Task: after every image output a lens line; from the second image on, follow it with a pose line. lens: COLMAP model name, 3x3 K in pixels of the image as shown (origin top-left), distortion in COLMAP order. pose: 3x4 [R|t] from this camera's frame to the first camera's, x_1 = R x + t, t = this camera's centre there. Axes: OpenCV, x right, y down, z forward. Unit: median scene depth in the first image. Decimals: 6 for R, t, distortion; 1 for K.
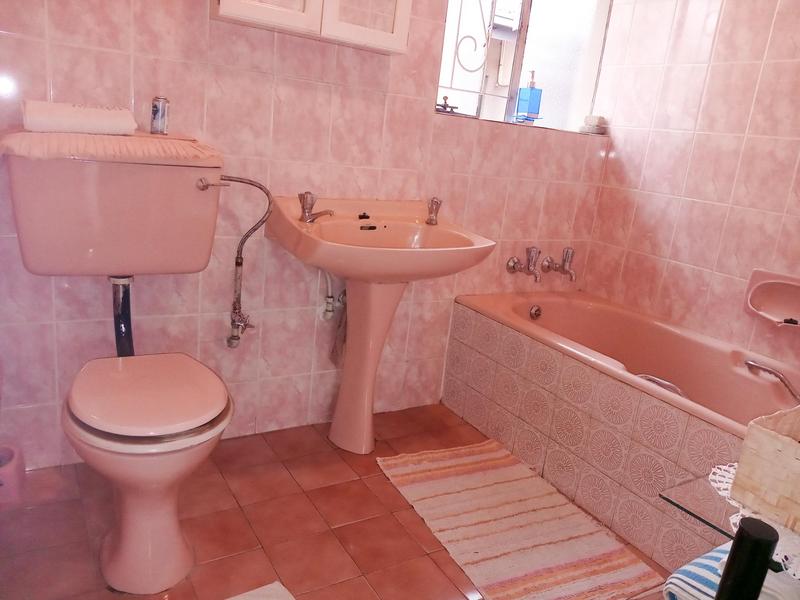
lens RADIAL K [[618.3, 0, 404.9], [0, 618.3, 301.0], [0, 0, 1]] dist [0.059323, -0.127094]
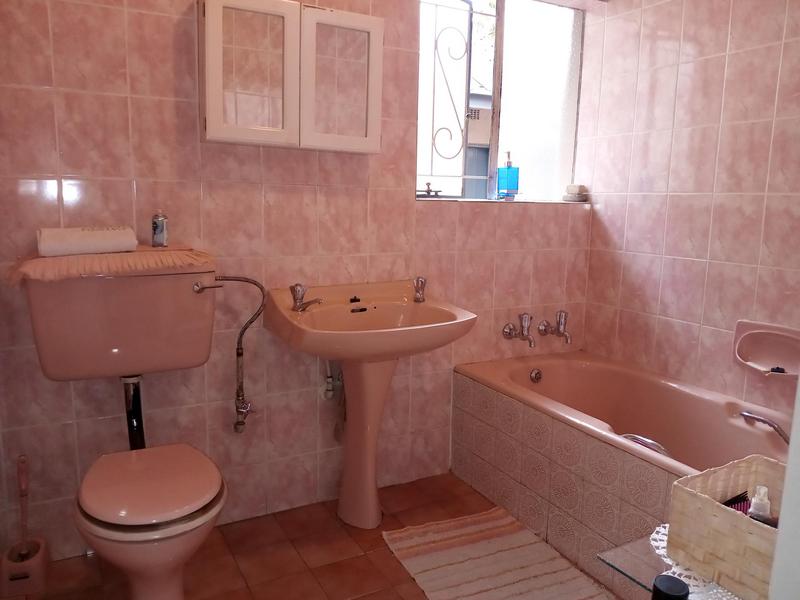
lens RADIAL K [[618.3, 0, 404.9], [0, 618.3, 297.4], [0, 0, 1]] dist [0.059323, -0.127094]
pose [[0.994808, -0.079206, -0.063899, 0.091749], [0.071881, 0.991357, -0.109751, -0.017335], [0.072039, 0.104588, 0.991903, -0.063111]]
